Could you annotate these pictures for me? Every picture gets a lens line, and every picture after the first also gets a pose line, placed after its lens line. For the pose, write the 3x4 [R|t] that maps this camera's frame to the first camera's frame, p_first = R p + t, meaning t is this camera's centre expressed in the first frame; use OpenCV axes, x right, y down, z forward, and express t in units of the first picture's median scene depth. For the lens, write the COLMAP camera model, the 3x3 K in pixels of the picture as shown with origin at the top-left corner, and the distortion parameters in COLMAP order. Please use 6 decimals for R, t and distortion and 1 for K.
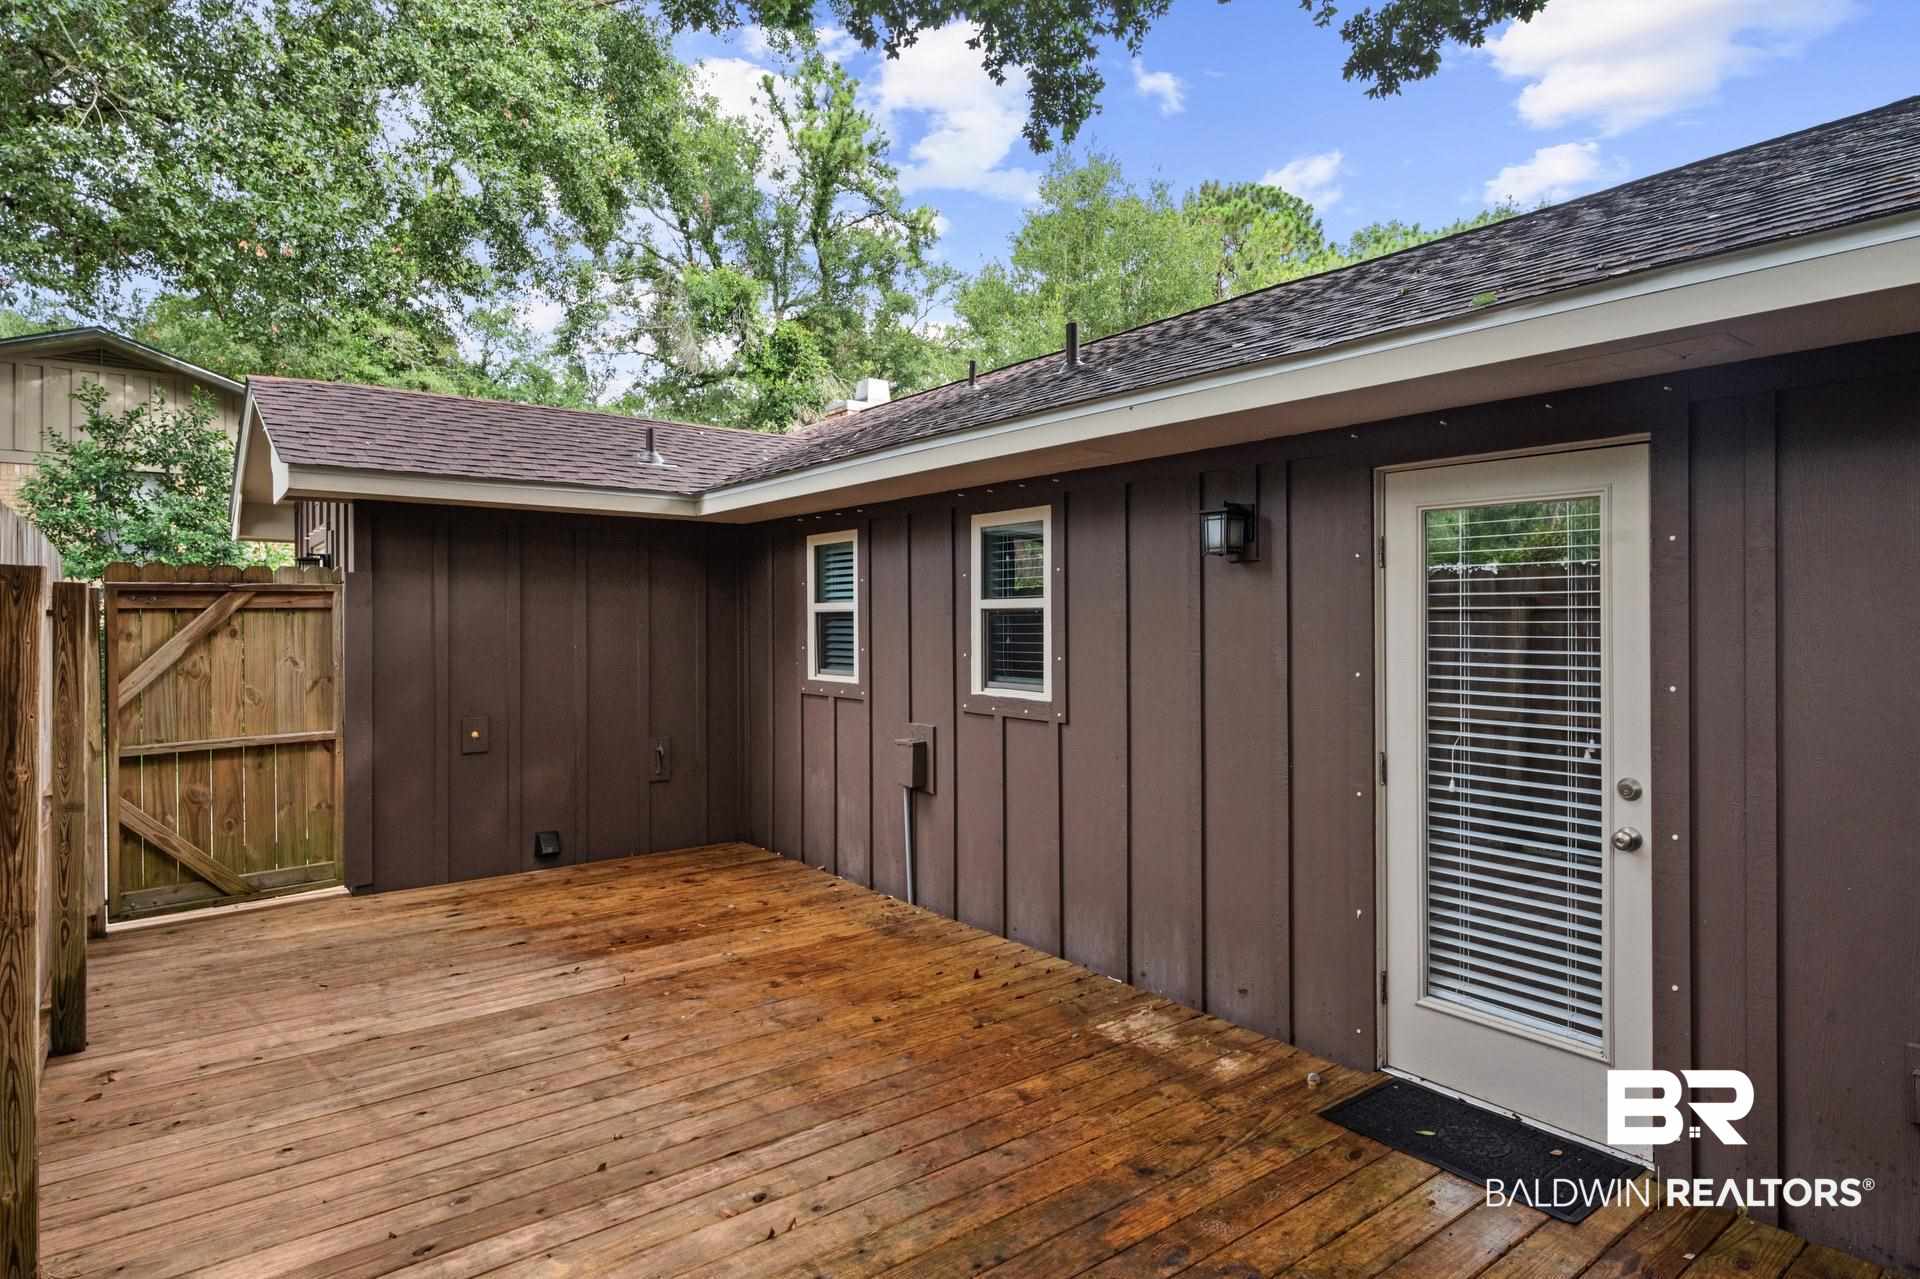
lens RADIAL K [[1039.5, 0, 992.9], [0, 1039.5, 629.6], [0, 0, 1]] dist [0.006433, 0.001997]
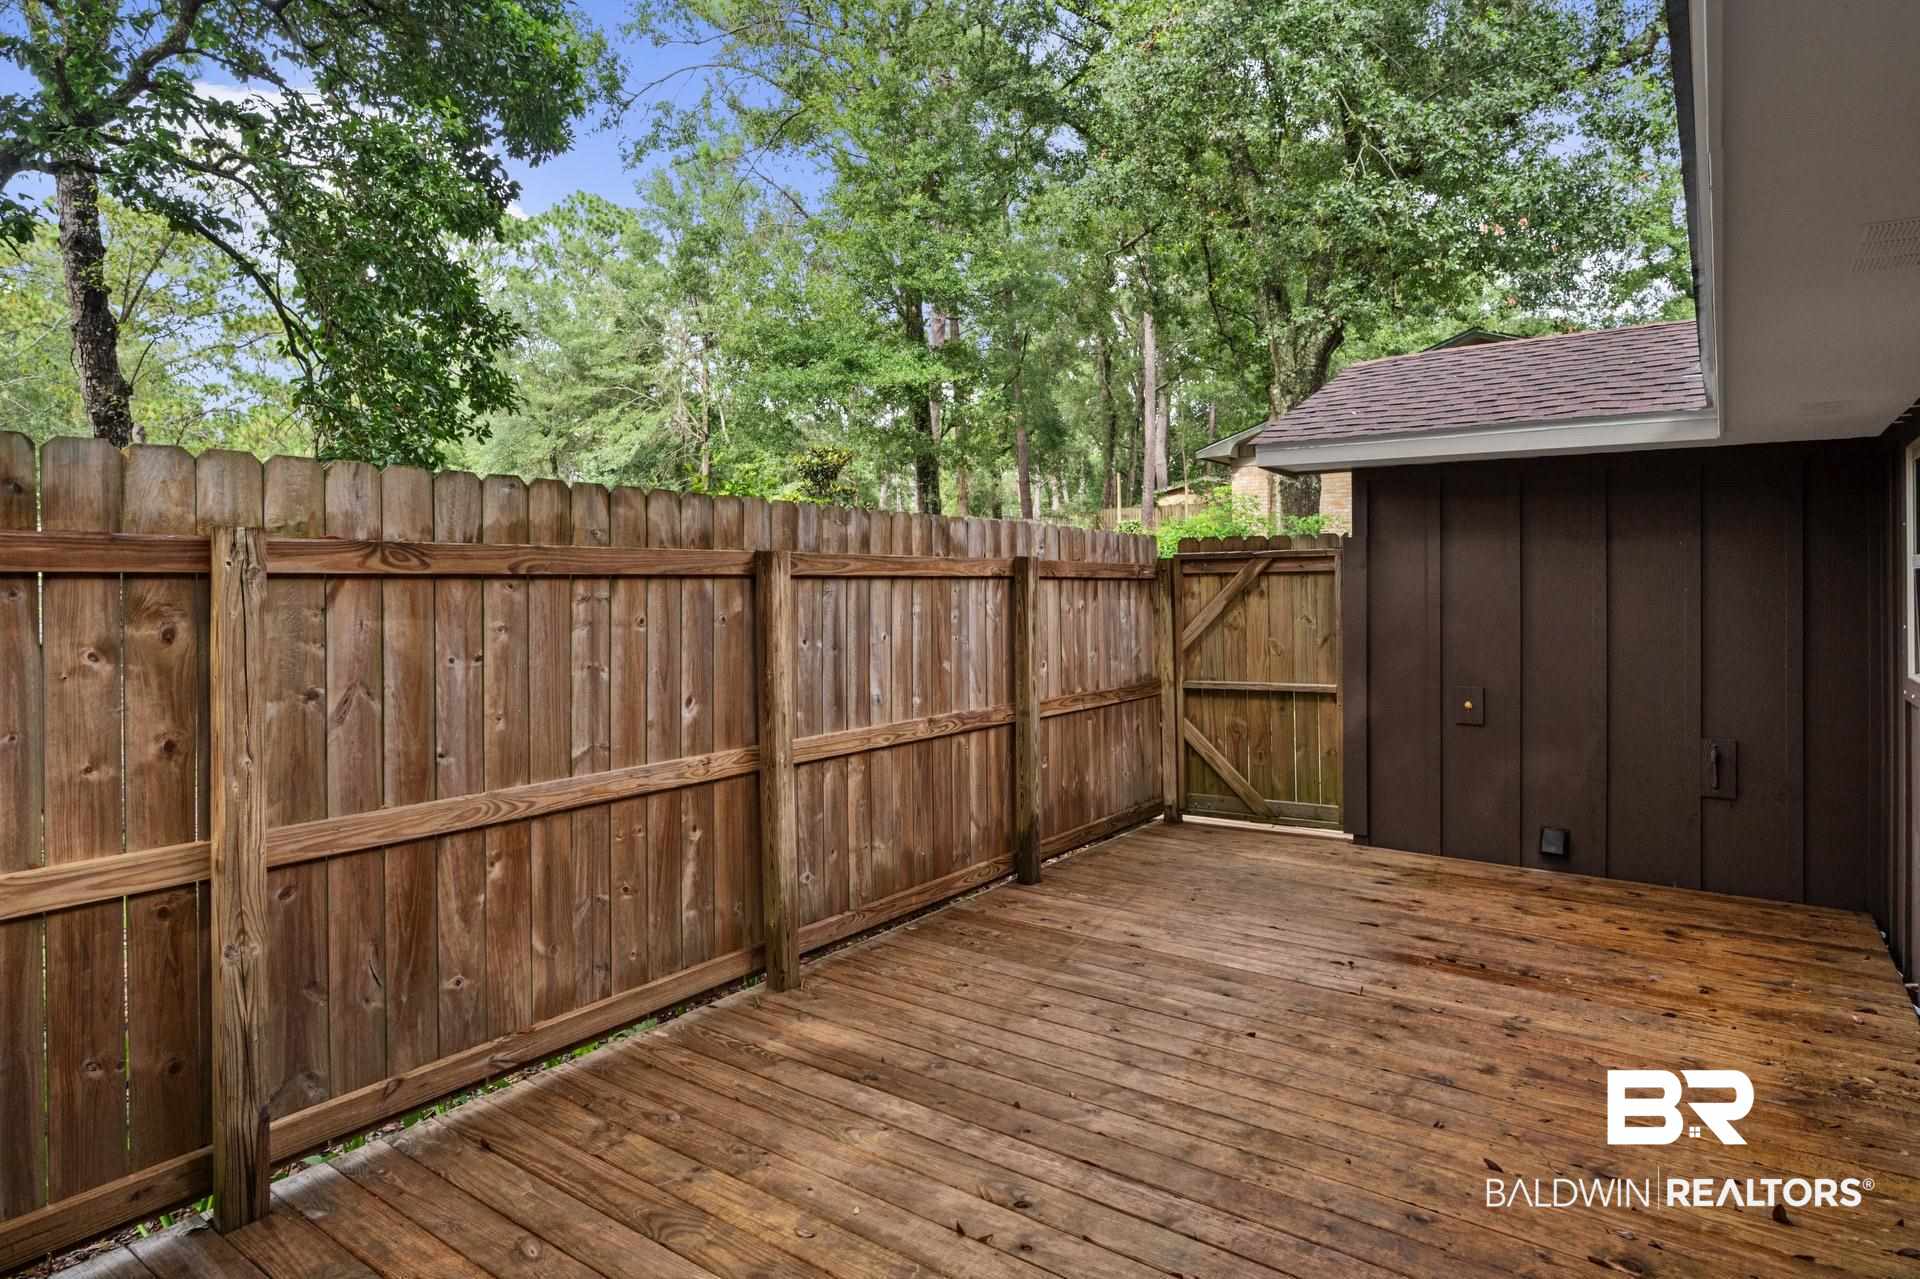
lens RADIAL K [[1062.1, 0, 957.9], [0, 1062.1, 588.4], [0, 0, 1]] dist [0.003406, 0.000789]
pose [[0.278434, 0.003311, -0.960450, 0.402278], [-0.005964, 0.999981, 0.001718, -0.002766], [0.960437, 0.005250, 0.278449, 0.408371]]
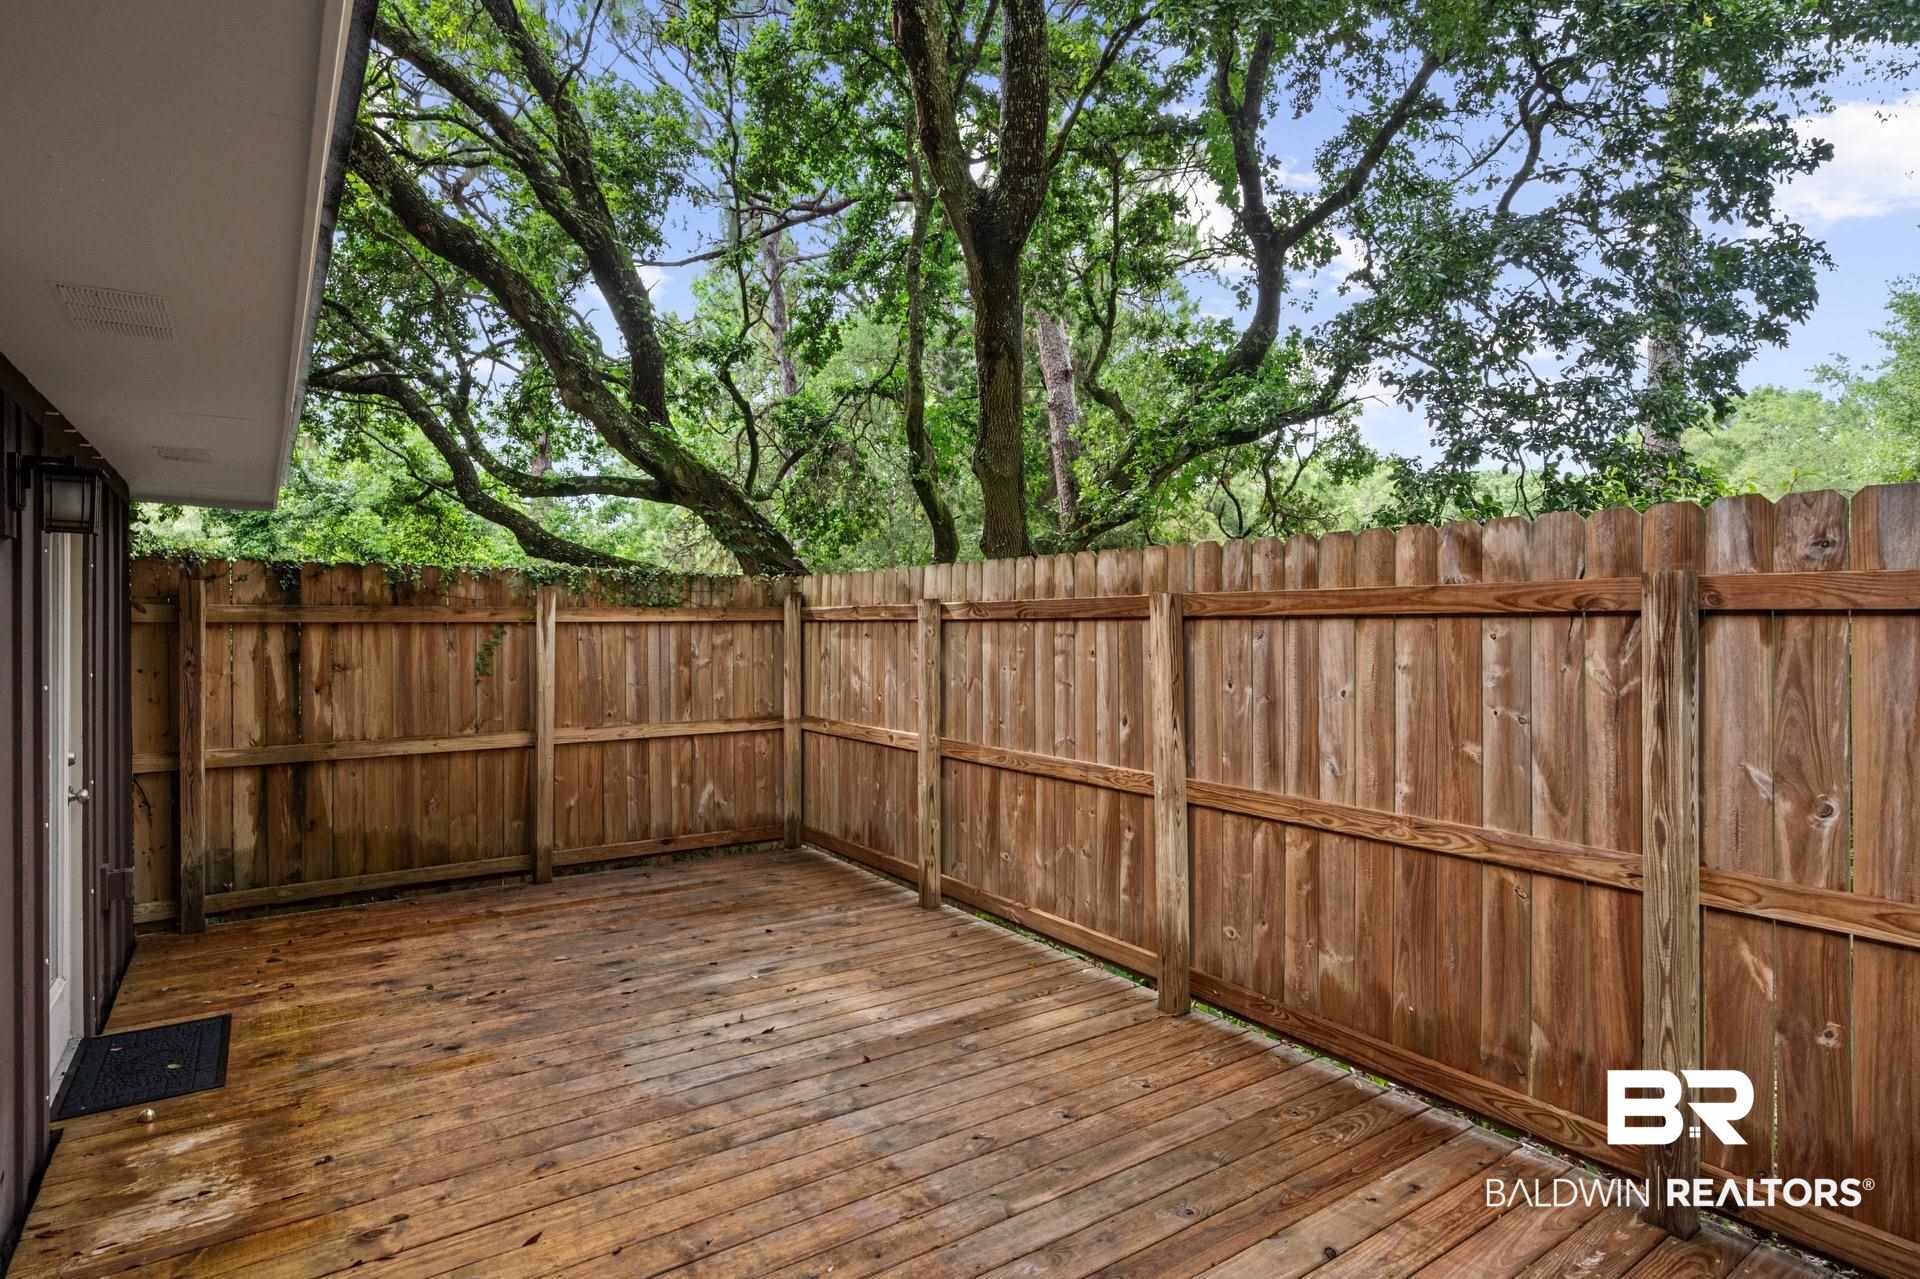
lens RADIAL K [[1039.5, 0, 992.9], [0, 1039.5, 629.6], [0, 0, 1]] dist [0.006433, 0.001997]
pose [[-0.998611, 0.001729, 0.052662, -0.377433], [0.002266, 0.999946, 0.010127, -0.009676], [-0.052641, 0.010232, -0.998561, 1.423883]]
